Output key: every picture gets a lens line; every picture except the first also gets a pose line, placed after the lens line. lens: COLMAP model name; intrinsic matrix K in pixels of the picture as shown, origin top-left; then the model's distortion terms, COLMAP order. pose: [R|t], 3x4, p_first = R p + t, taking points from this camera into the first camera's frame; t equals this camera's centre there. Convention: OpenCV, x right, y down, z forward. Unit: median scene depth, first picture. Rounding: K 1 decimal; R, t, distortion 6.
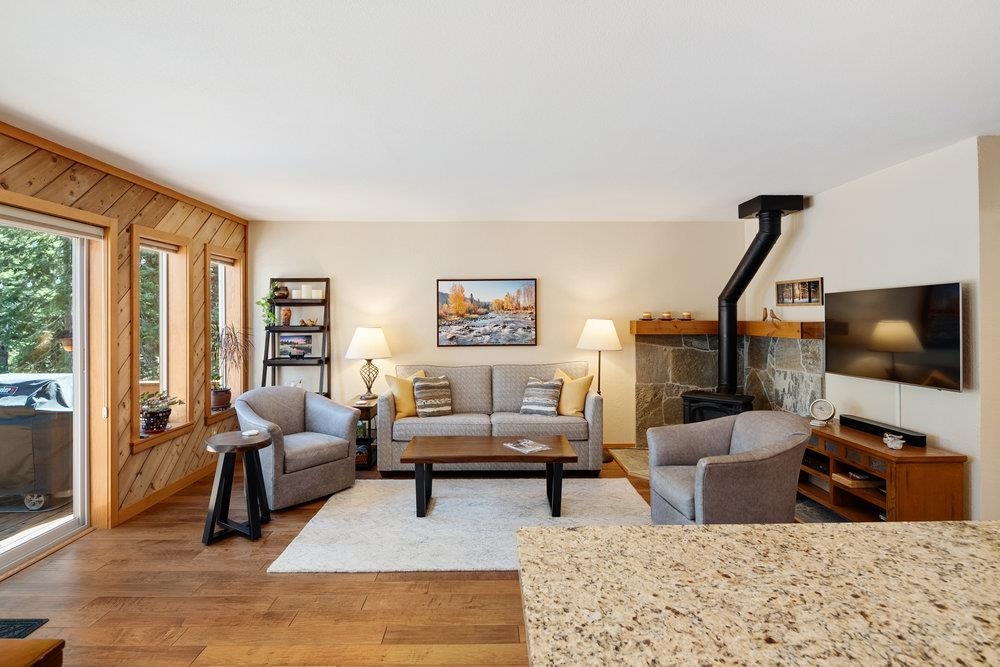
lens RADIAL K [[492.3, 0, 501.1], [0, 492.3, 322.8], [0, 0, 1]] dist [-0.000447, -0.002328]
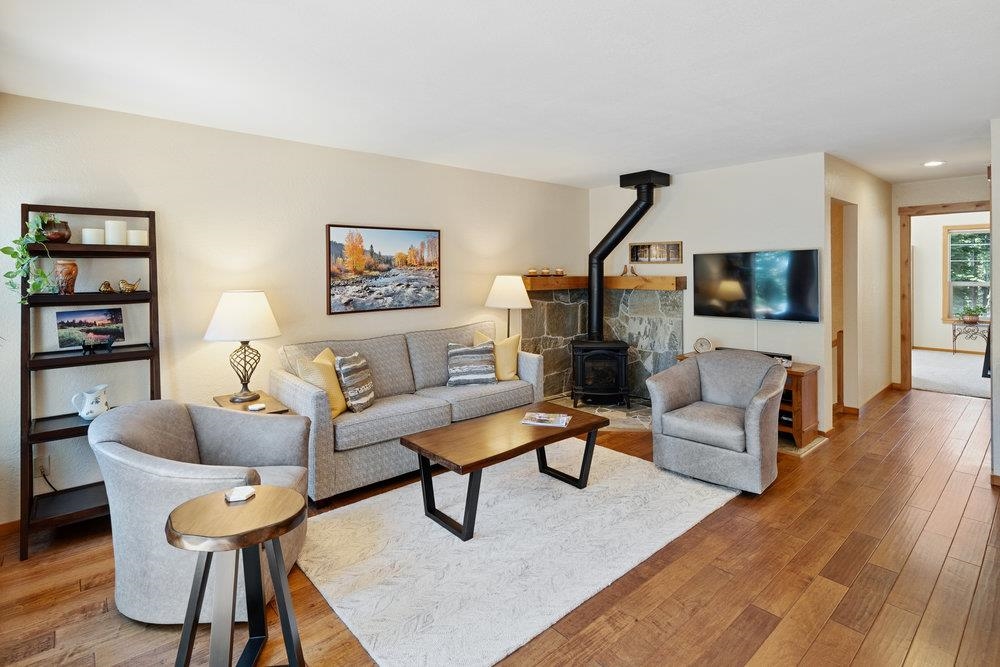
lens RADIAL K [[492.3, 0, 503.5], [0, 492.3, 278.8], [0, 0, 1]] dist [-0.000447, -0.002328]
pose [[0.762811, -0.013251, 0.646486, -0.420661], [0.012165, 0.999907, 0.006141, -0.007289], [-0.646507, 0.003181, 0.762901, 0.268149]]
